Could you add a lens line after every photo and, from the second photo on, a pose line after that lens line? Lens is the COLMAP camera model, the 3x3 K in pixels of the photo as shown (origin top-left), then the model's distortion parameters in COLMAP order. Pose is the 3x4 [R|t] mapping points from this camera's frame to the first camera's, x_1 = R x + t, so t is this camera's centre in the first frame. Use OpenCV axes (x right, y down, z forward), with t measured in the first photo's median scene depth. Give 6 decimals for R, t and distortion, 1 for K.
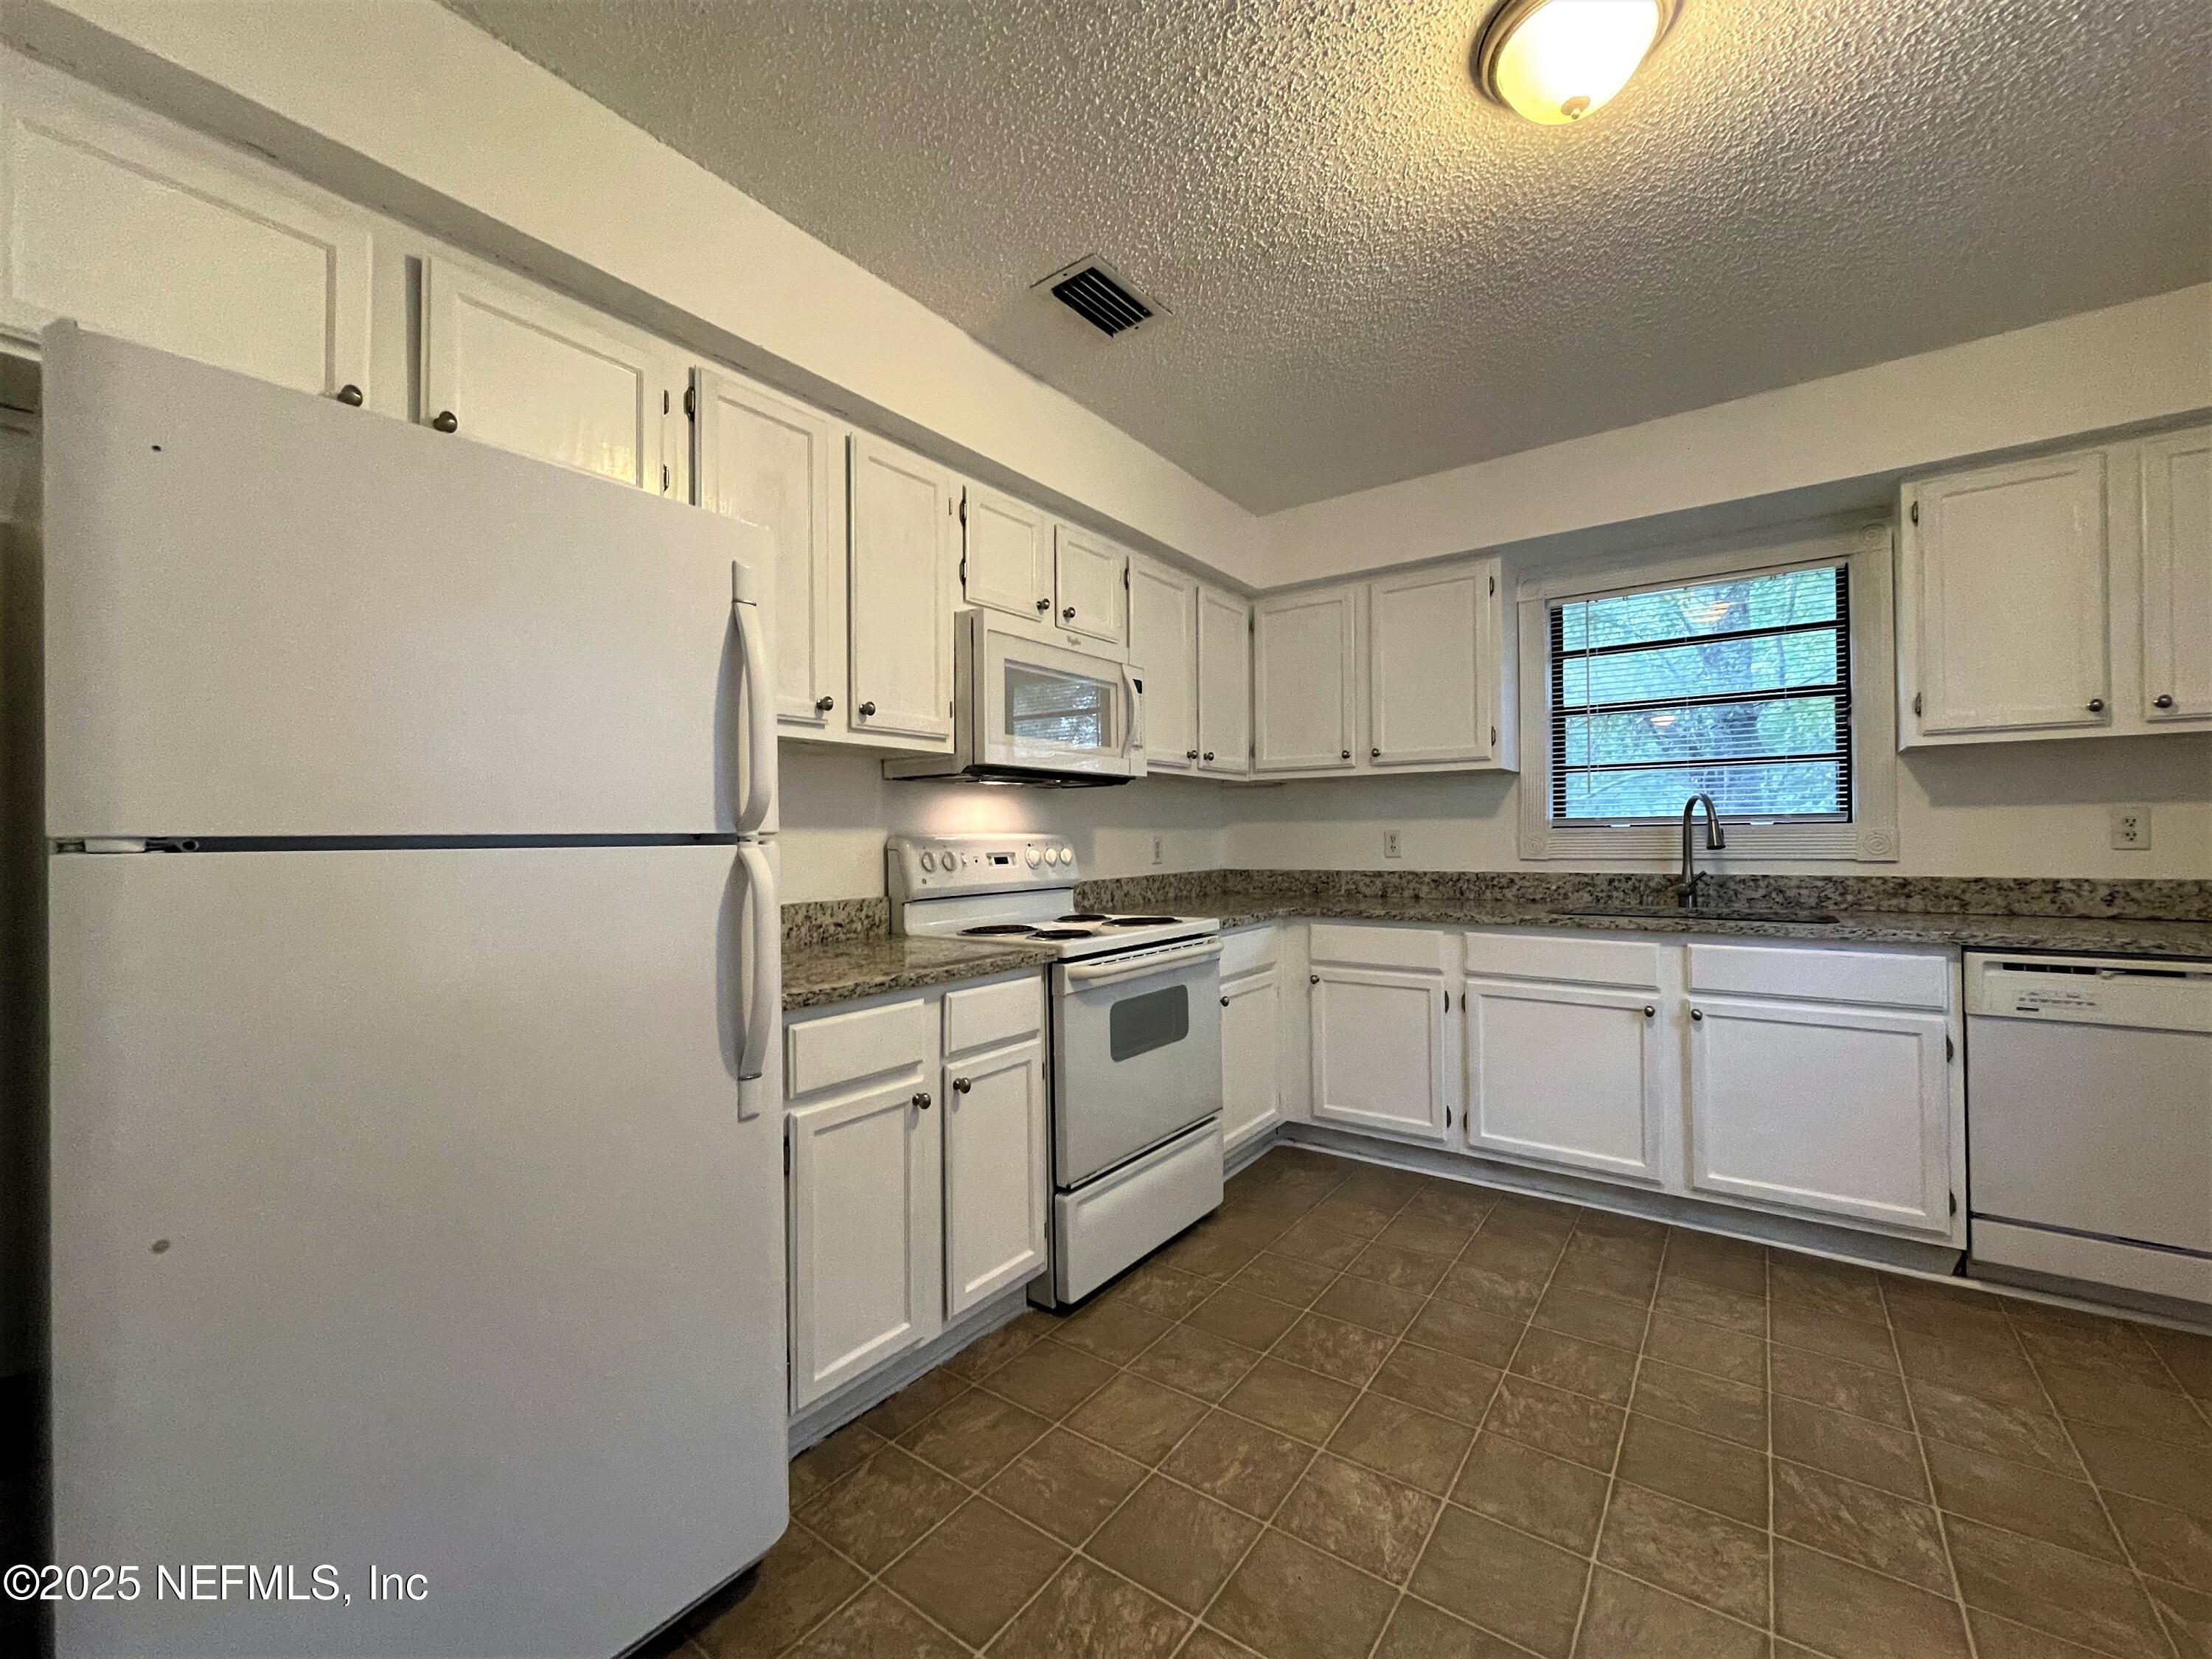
lens RADIAL K [[893.5, 0, 1106.6], [0, 893.5, 831.4], [0, 0, 1]] dist [-0.000111, 0.000086]
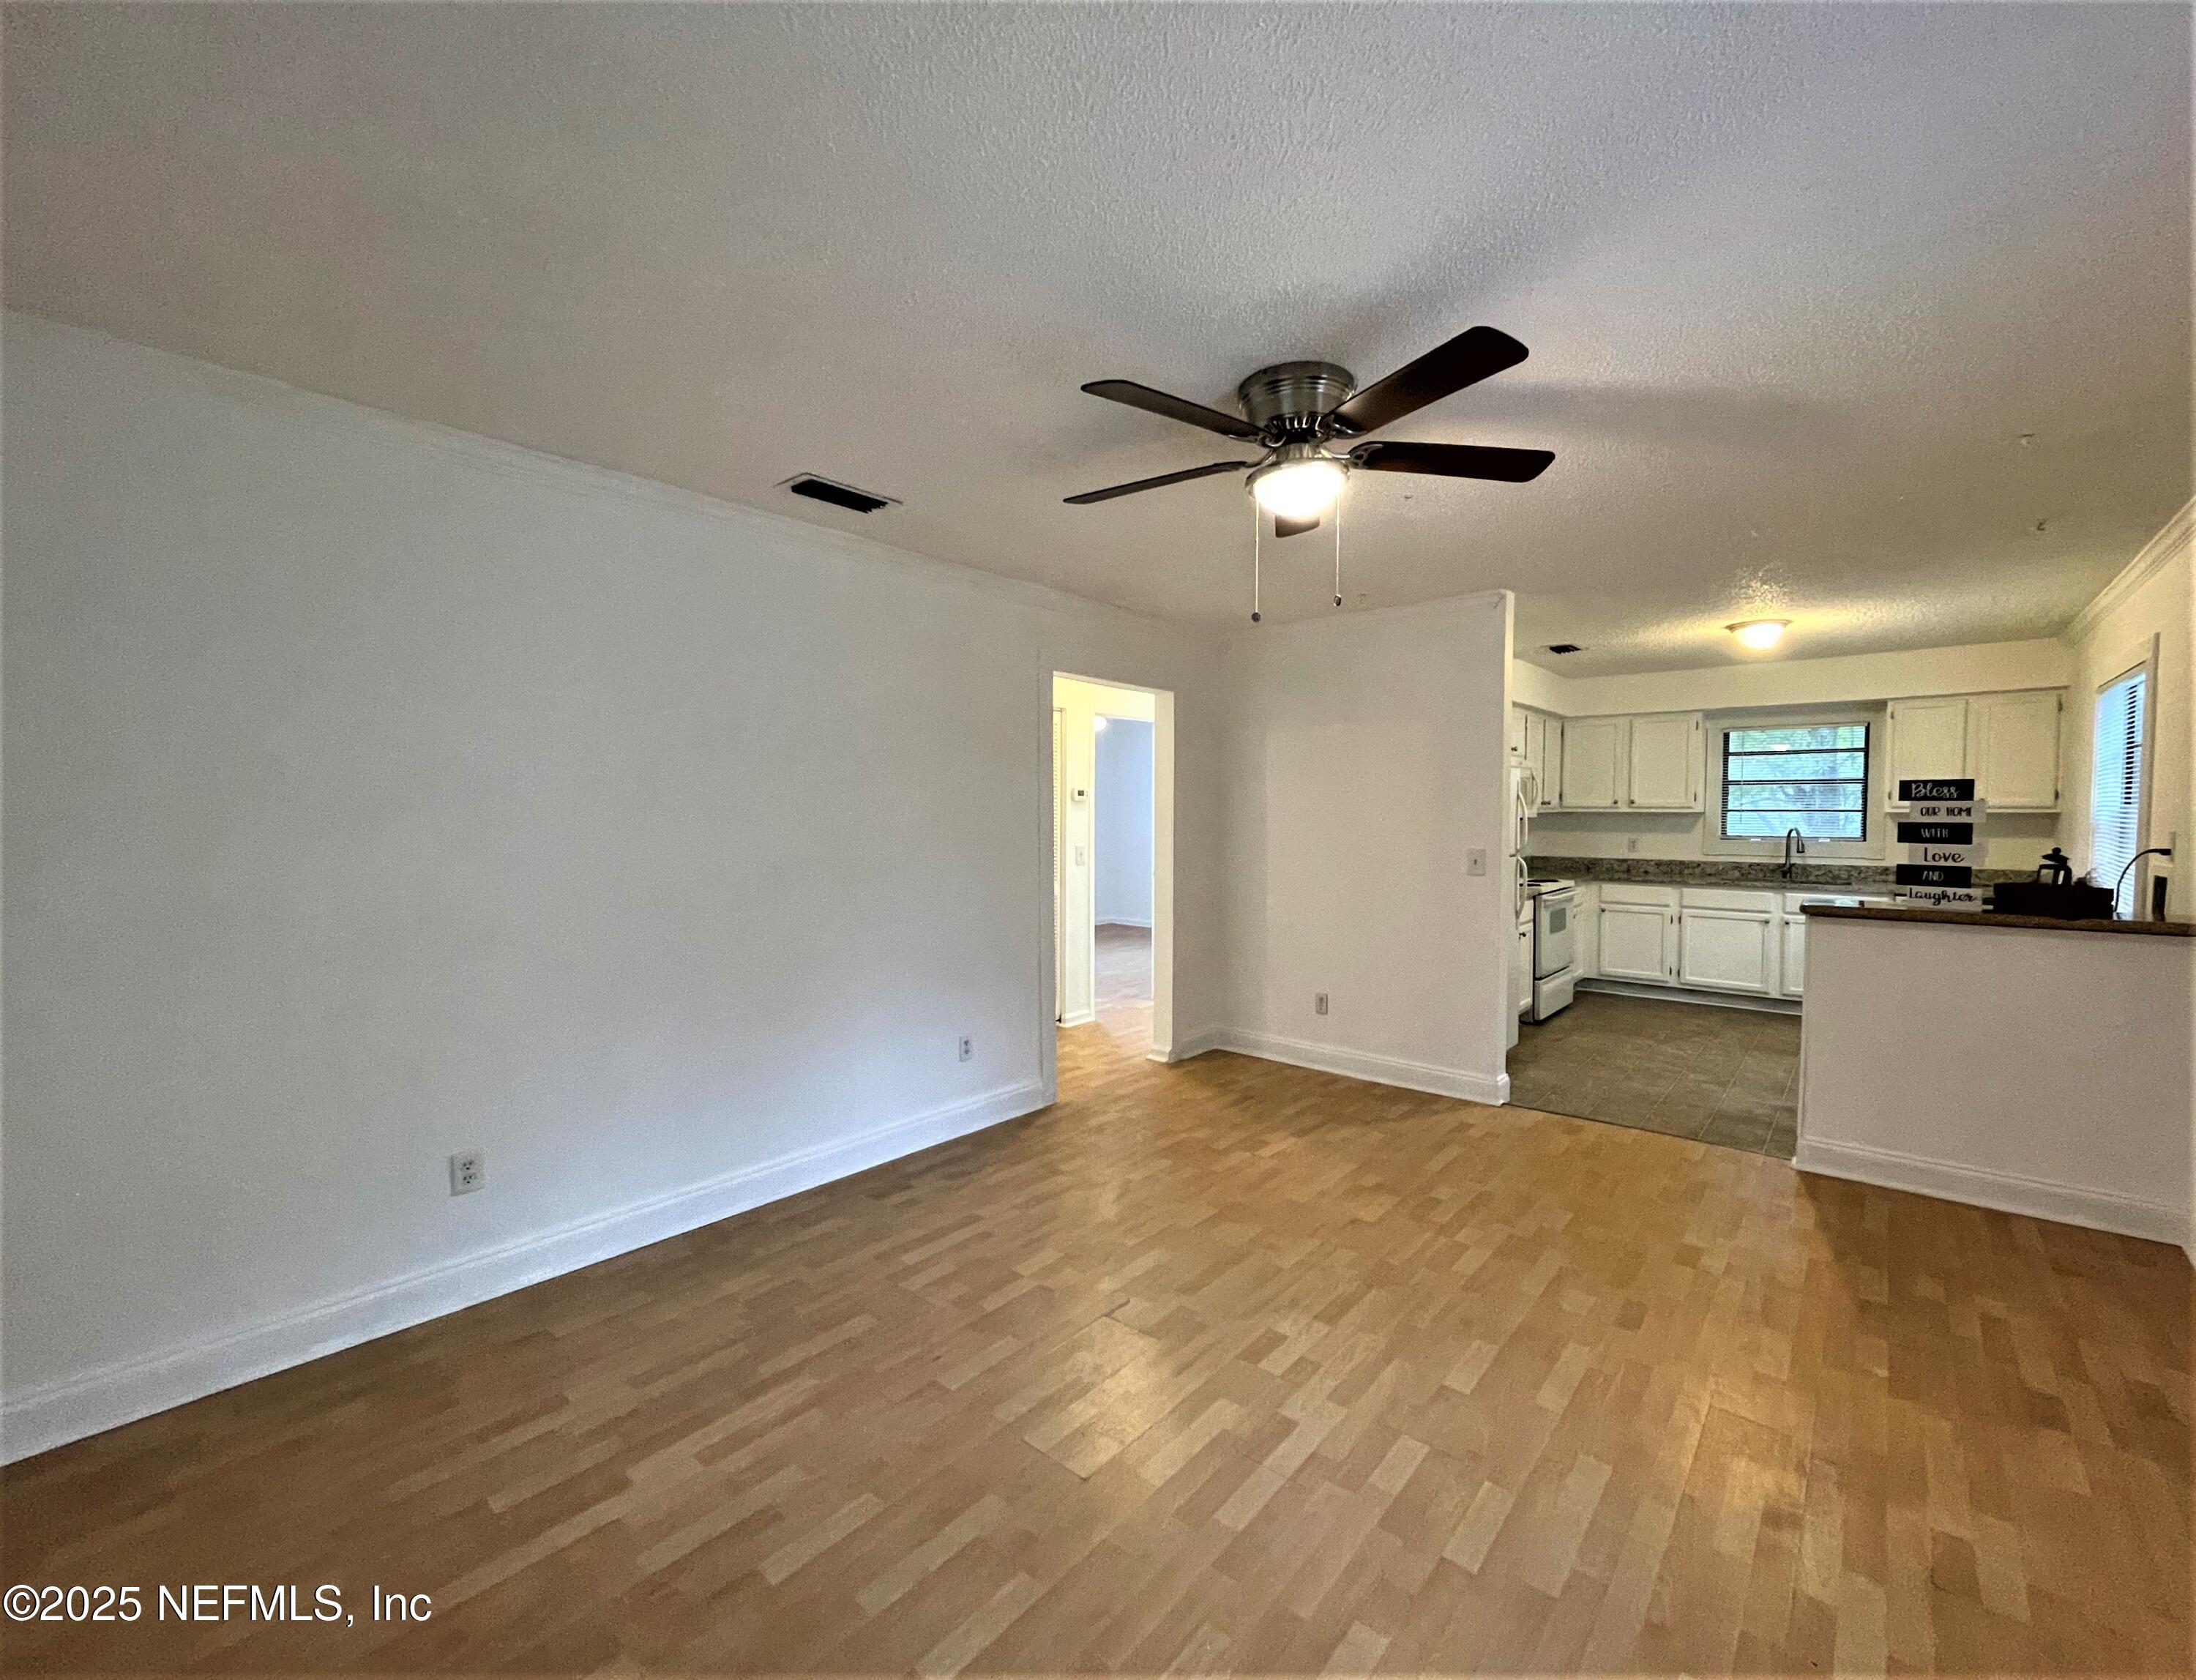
lens RADIAL K [[948.7, 0, 1098.6], [0, 948.7, 843.7], [0, 0, 1]] dist [0.001422, 0.000150]
pose [[0.997923, 0.012287, -0.063236, -0.848593], [-0.009172, 0.998741, 0.049315, -0.095654], [0.063762, -0.048632, 0.996779, -1.362360]]
